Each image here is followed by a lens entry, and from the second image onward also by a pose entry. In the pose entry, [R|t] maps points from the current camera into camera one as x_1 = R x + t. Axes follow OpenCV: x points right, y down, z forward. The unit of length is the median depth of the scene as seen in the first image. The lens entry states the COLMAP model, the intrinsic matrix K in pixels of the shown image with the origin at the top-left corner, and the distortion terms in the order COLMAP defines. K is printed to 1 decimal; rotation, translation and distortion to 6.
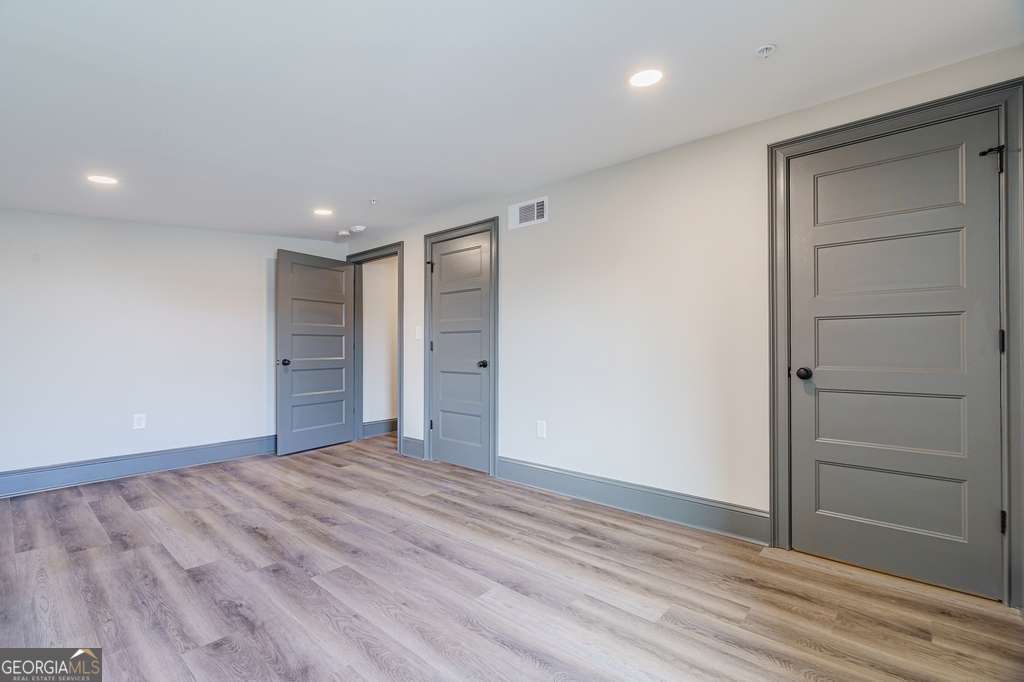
lens RADIAL K [[466.0, 0, 512.3], [0, 466.0, 343.8], [0, 0, 1]] dist [-0.005020, 0.003497]
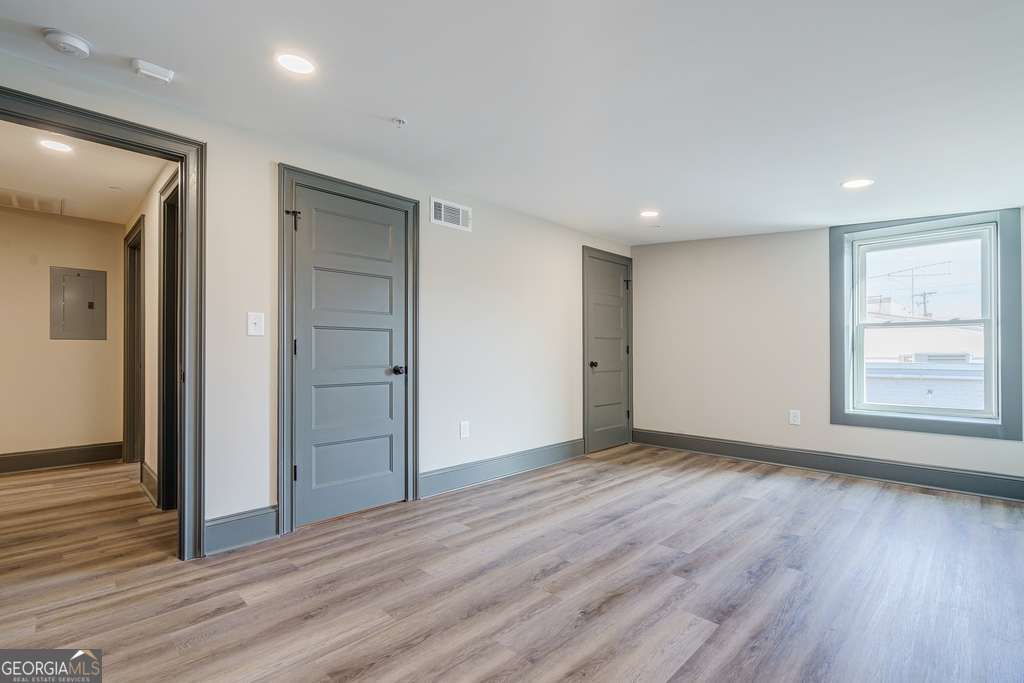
lens RADIAL K [[466.0, 0, 516.5], [0, 466.0, 347.5], [0, 0, 1]] dist [-0.005020, 0.003497]
pose [[0.049421, 0.016728, 0.998638, -1.196393], [-0.006742, 0.999843, -0.016414, 0.021295], [-0.998755, -0.005921, 0.049526, 1.029526]]
